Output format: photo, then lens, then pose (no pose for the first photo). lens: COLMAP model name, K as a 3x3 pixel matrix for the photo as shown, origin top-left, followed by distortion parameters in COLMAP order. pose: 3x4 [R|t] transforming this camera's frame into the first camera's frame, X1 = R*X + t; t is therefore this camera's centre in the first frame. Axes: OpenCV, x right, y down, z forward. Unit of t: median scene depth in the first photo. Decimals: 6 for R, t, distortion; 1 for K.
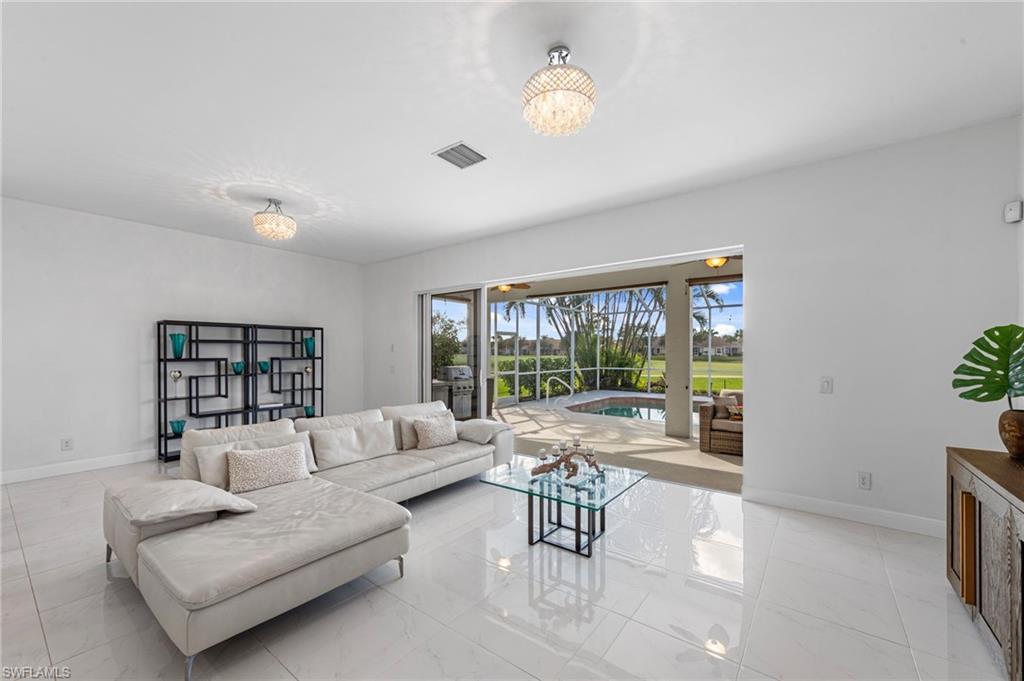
lens RADIAL K [[407.3, 0, 513.2], [0, 407.3, 354.0], [0, 0, 1]] dist [0.008161, -0.000079]
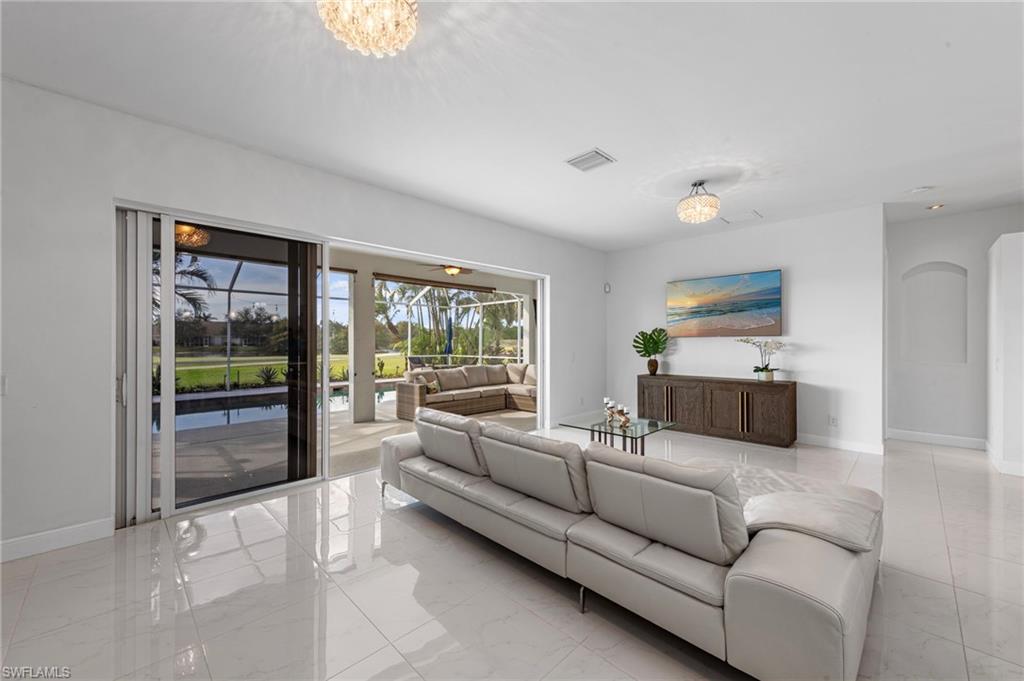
lens RADIAL K [[399.6, 0, 513.9], [0, 399.6, 342.1], [0, 0, 1]] dist [0.008673, -0.000511]
pose [[0.133142, -0.001108, 0.991096, -0.760529], [0.003158, 0.999995, 0.000693, 0.000922], [-0.991092, 0.003038, 0.133144, 0.660848]]
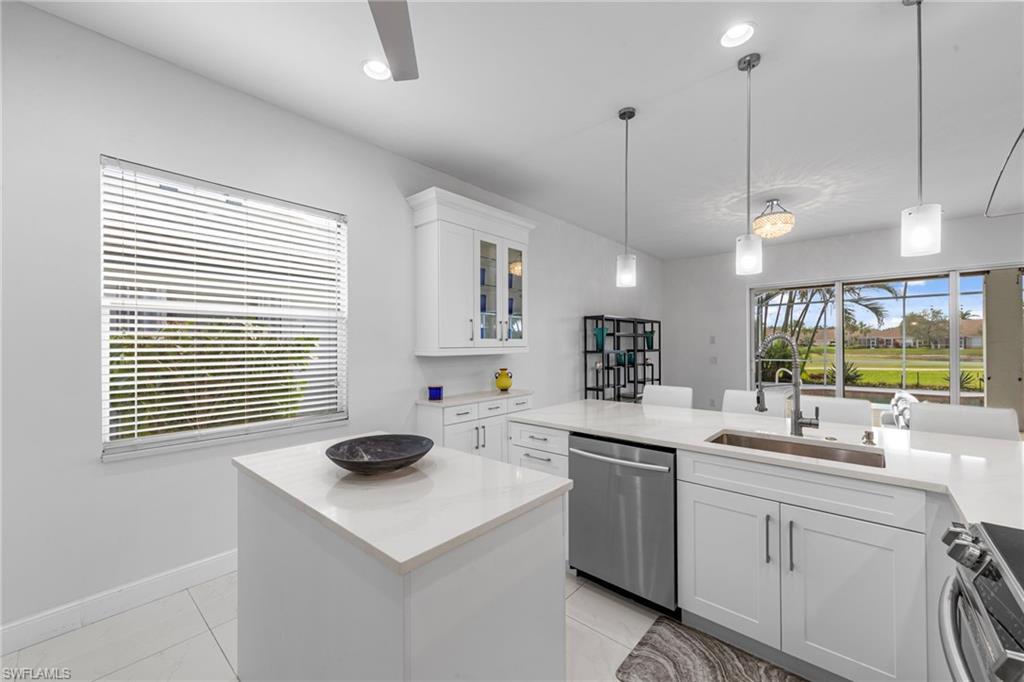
lens RADIAL K [[399.6, 0, 511.7], [0, 399.6, 342.7], [0, 0, 1]] dist [0.008673, -0.000511]
pose [[0.997541, -0.005808, -0.069840, -0.961071], [0.005077, 0.999931, -0.010637, -0.000185], [0.069896, 0.010256, 0.997502, -0.066290]]
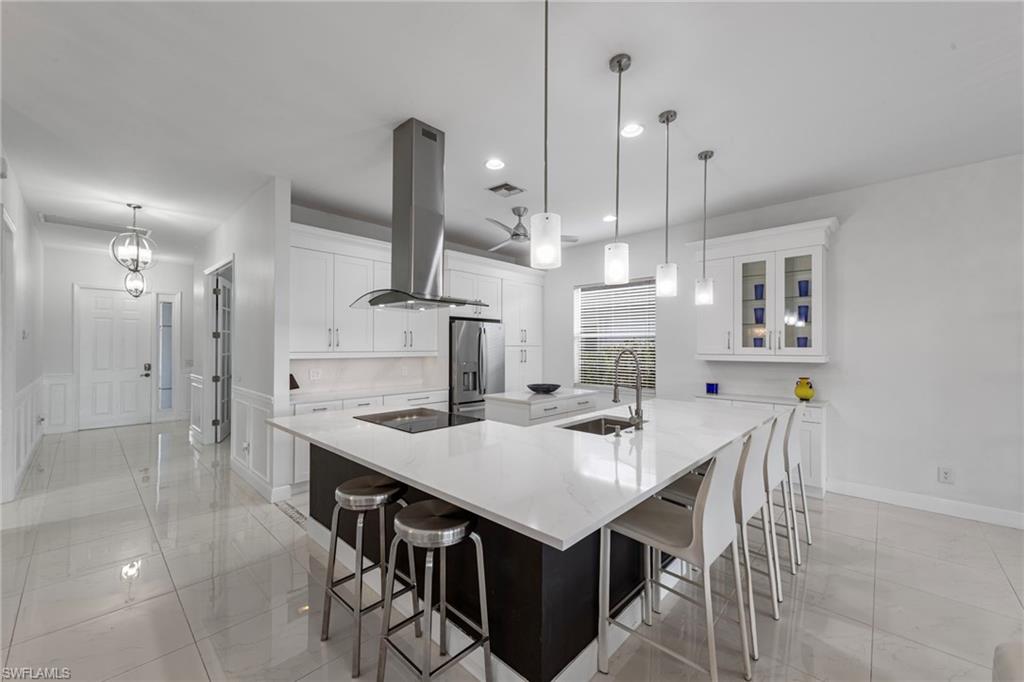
lens RADIAL K [[399.6, 0, 514.3], [0, 399.6, 345.0], [0, 0, 1]] dist [0.008673, -0.000511]
pose [[-0.098854, -0.005503, -0.995087, -0.221265], [-0.008872, 0.999950, -0.004648, -0.011719], [0.995062, 0.008368, -0.098898, 0.234693]]
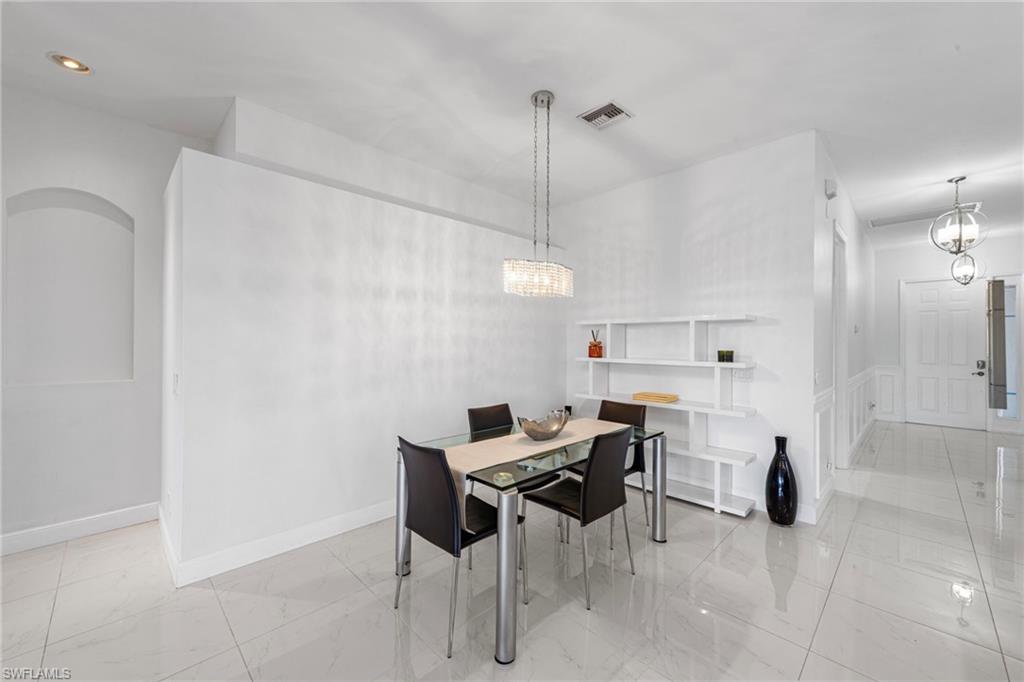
lens RADIAL K [[399.6, 0, 514.5], [0, 399.6, 338.9], [0, 0, 1]] dist [0.008673, -0.000511]
pose [[-0.990997, -0.003655, 0.133835, -0.269432], [-0.003531, 0.999993, 0.001160, -0.002900], [-0.133838, 0.000677, -0.991003, 0.208105]]
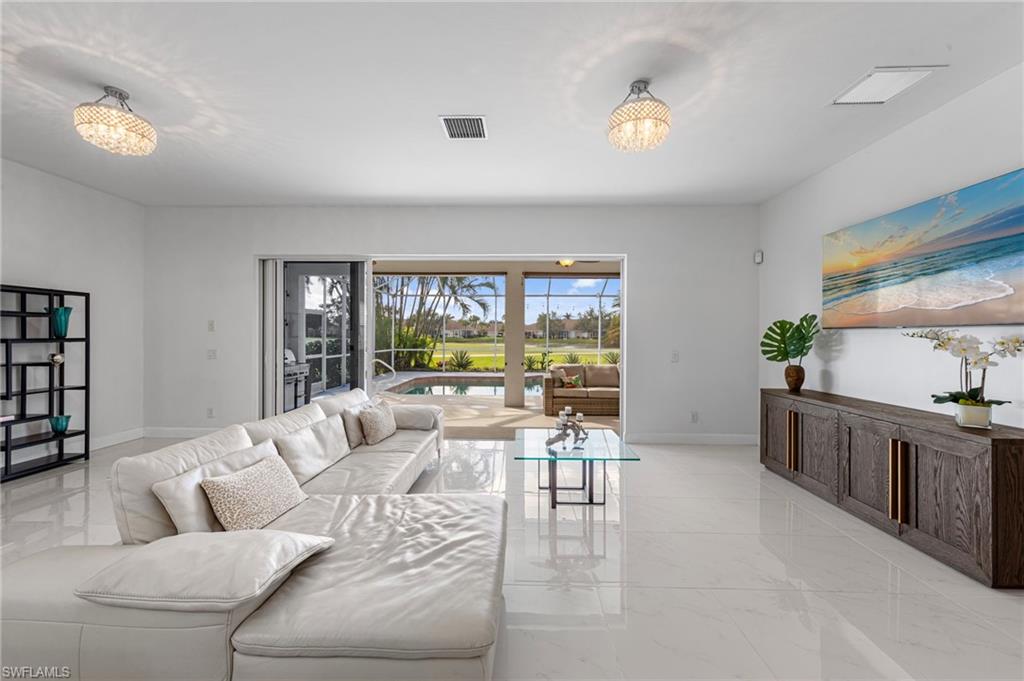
lens RADIAL K [[399.6, 0, 512.9], [0, 399.6, 337.8], [0, 0, 1]] dist [0.008673, -0.000511]
pose [[0.811758, 0.000248, 0.583994, -0.363895], [-0.003256, 0.999986, 0.004100, 0.002930], [-0.583985, -0.005230, 0.811748, 0.104331]]
